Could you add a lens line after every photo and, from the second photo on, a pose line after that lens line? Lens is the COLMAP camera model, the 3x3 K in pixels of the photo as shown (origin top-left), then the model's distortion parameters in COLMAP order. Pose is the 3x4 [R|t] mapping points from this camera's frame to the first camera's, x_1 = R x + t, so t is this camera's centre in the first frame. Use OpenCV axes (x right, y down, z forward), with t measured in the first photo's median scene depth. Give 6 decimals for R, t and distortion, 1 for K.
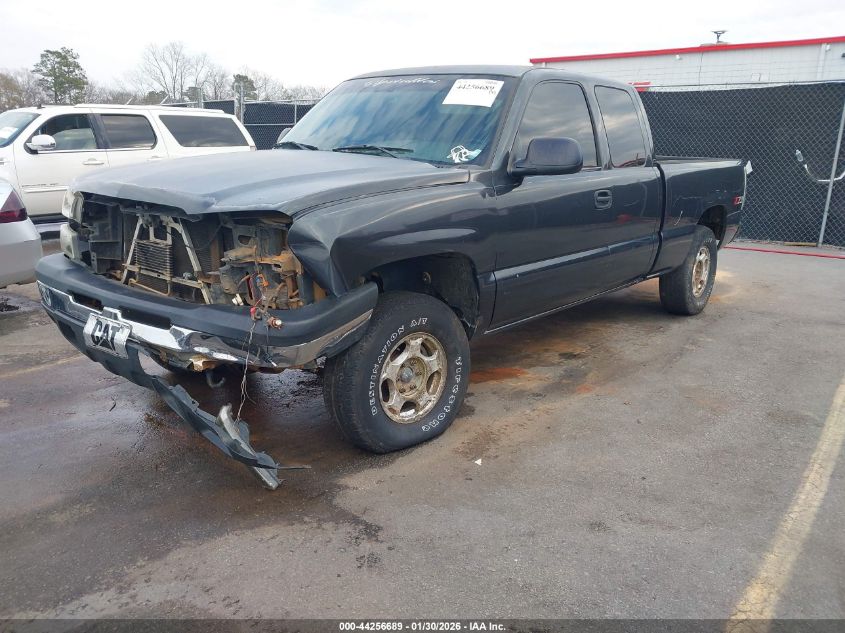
lens RADIAL K [[641.1, 0, 422.5], [0, 641.1, 316.5], [0, 0, 1]] dist [-0.005454, 0.002922]
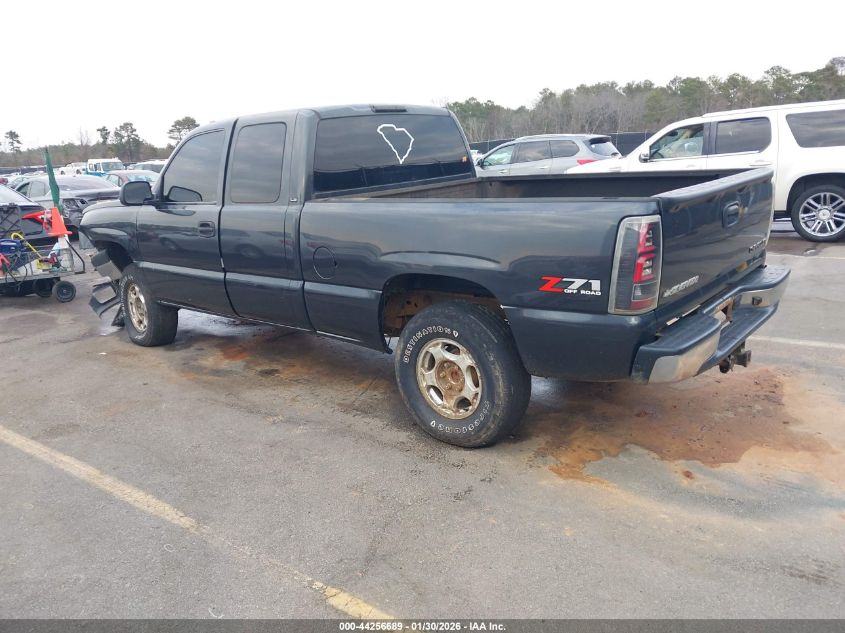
lens RADIAL K [[641.1, 0, 422.5], [0, 641.1, 316.5], [0, 0, 1]] dist [-0.005454, 0.002922]
pose [[0.024187, 0.220952, -0.974985, 1.326404], [-0.200938, 0.956441, 0.211765, -0.322461], [0.979305, 0.190790, 0.067532, 1.220676]]
